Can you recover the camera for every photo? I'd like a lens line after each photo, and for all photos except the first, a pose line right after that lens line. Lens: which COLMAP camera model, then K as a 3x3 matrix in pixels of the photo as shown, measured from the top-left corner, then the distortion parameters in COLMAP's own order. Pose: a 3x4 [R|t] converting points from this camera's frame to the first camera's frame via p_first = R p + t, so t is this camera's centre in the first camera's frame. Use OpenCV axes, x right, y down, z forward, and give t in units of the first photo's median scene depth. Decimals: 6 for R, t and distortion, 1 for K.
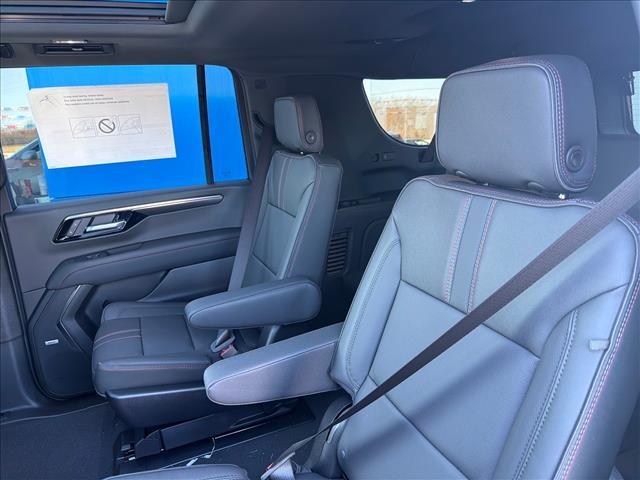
lens RADIAL K [[452.5, 0, 322.9], [0, 452.5, 241.2], [0, 0, 1]] dist [0.107916, -0.156630]
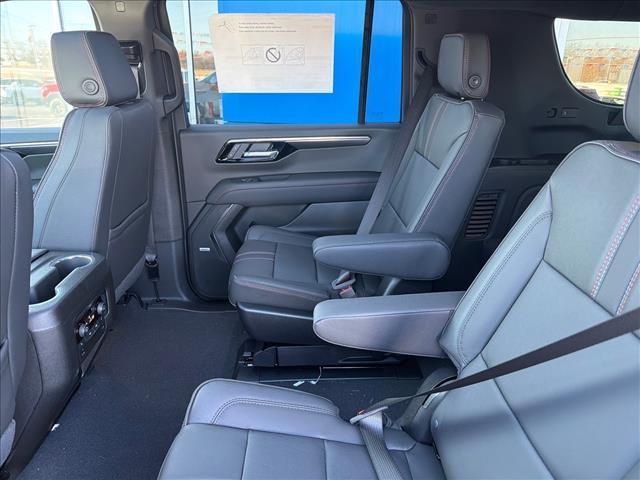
lens RADIAL K [[452.5, 0, 322.9], [0, 452.5, 241.2], [0, 0, 1]] dist [0.107916, -0.156630]
pose [[0.935131, 0.188757, -0.299835, 0.023616], [-0.152558, 0.978316, 0.140083, -0.003954], [0.319776, -0.085253, 0.943650, 0.033616]]
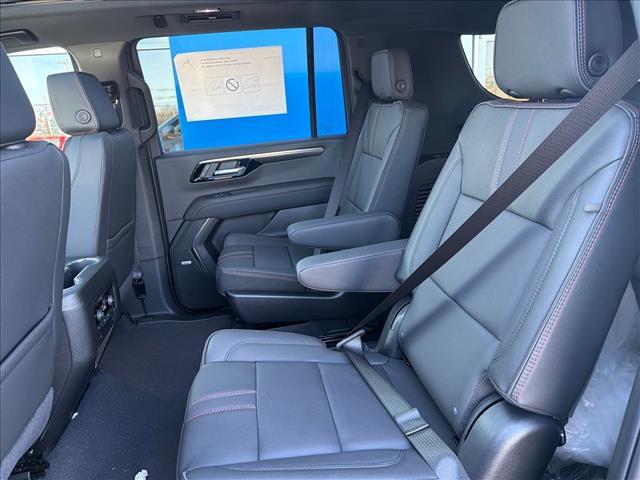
lens RADIAL K [[452.5, 0, 322.9], [0, 452.5, 241.2], [0, 0, 1]] dist [0.107916, -0.156630]
pose [[0.971011, 0.051851, -0.233343, 0.066412], [-0.042098, 0.998027, 0.046592, 0.101161], [0.235299, -0.035418, 0.971278, -0.133647]]
